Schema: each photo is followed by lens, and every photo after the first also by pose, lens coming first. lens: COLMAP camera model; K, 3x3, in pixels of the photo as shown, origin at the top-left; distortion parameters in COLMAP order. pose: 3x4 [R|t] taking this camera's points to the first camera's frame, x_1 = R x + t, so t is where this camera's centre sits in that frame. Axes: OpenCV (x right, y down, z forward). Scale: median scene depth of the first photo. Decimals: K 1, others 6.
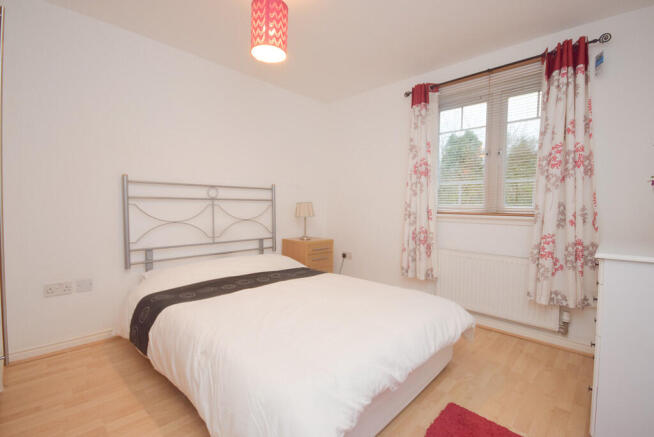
lens RADIAL K [[291.4, 0, 328.2], [0, 291.4, 218.4], [0, 0, 1]] dist [-0.002658, -0.003393]
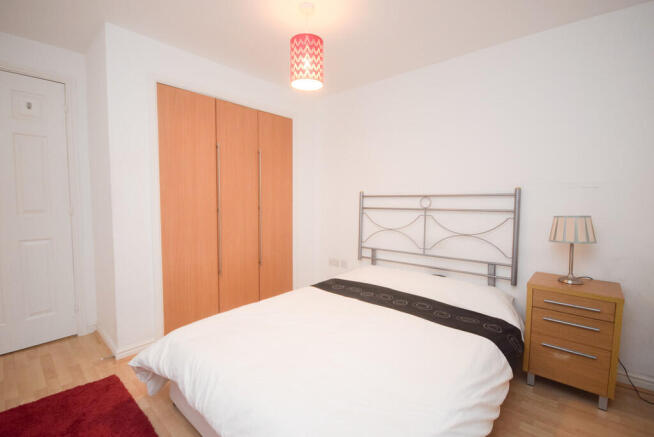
lens RADIAL K [[291.4, 0, 326.4], [0, 291.4, 215.6], [0, 0, 1]] dist [-0.002658, -0.003393]
pose [[0.032032, 0.037112, -0.998798, 0.559946], [-0.051090, 0.998065, 0.035446, -0.063265], [0.998180, 0.049893, 0.033866, 0.641568]]
